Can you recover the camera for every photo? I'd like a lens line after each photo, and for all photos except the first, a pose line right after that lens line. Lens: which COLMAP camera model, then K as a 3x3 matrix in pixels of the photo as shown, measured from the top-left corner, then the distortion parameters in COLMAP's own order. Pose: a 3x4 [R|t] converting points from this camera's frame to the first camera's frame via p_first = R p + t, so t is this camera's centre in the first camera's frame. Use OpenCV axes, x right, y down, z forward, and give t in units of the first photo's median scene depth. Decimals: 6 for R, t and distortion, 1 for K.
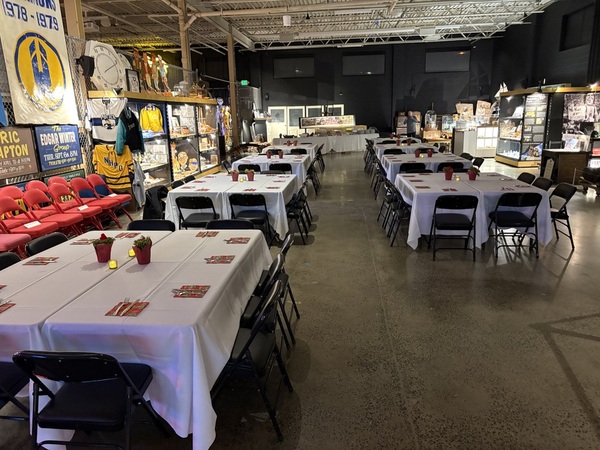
lens RADIAL K [[449.9, 0, 300.0], [0, 449.9, 225.0], [0, 0, 1]] dist [0.043942, -0.035307]
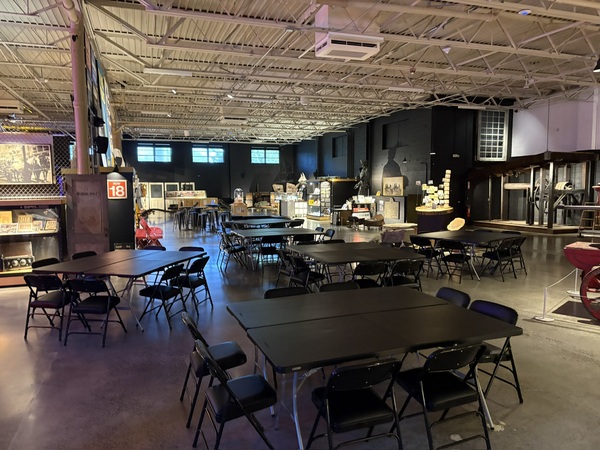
lens RADIAL K [[452.3, 0, 303.6], [0, 452.3, 227.7], [0, 0, 1]] dist [0.075182, -0.066781]
pose [[0.904487, -0.014251, 0.426263, -0.353921], [0.082215, 0.986523, -0.141471, 0.154288], [-0.418502, 0.163004, 0.893468, -0.591889]]
